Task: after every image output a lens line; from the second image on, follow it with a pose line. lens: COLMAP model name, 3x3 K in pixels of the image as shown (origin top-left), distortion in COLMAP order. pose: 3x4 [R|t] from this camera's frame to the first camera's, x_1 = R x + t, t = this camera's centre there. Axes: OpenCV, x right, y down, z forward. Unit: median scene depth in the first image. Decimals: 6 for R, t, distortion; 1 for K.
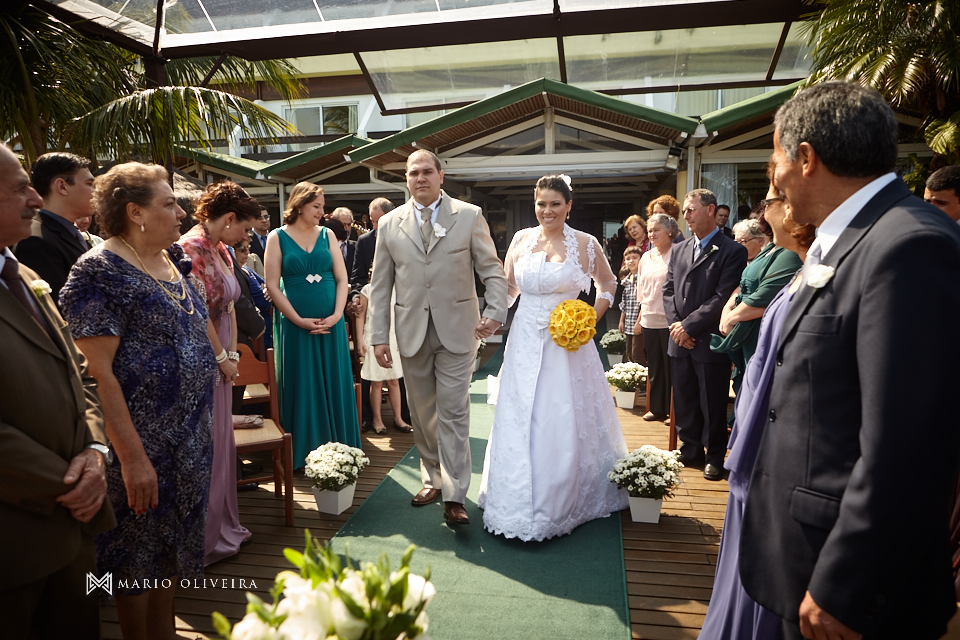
lens RADIAL K [[664.0, 0, 481.1], [0, 664.0, 322.7], [0, 0, 1]] dist [-0.004686, 0.007035]
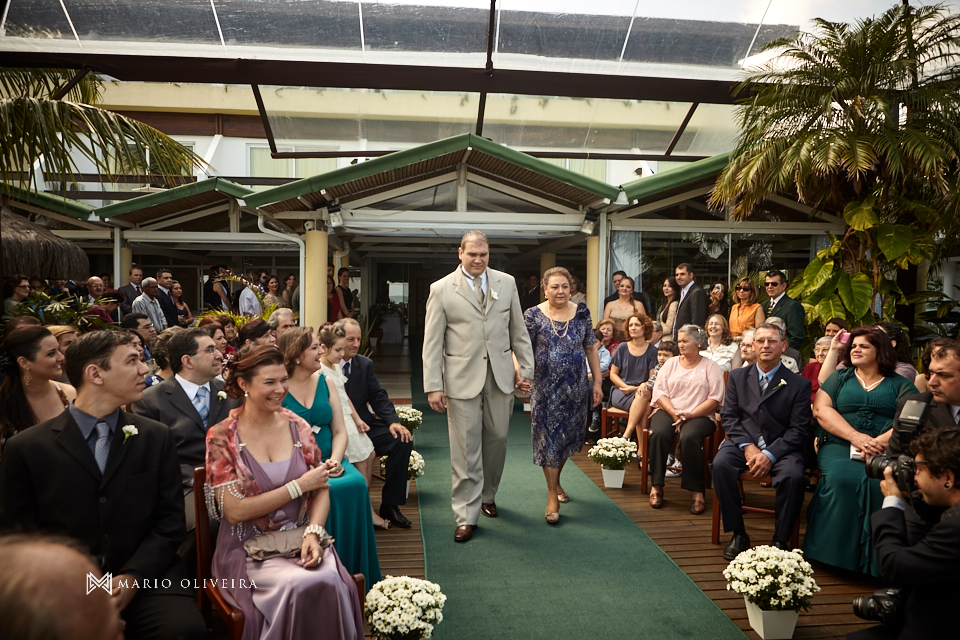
lens RADIAL K [[664.0, 0, 484.9], [0, 664.0, 322.3], [0, 0, 1]] dist [-0.004686, 0.007035]
pose [[0.956346, 0.010694, 0.292042, -0.150587], [0.014568, 0.996343, -0.084188, -0.016988], [-0.291874, 0.084768, 0.952693, 0.103047]]
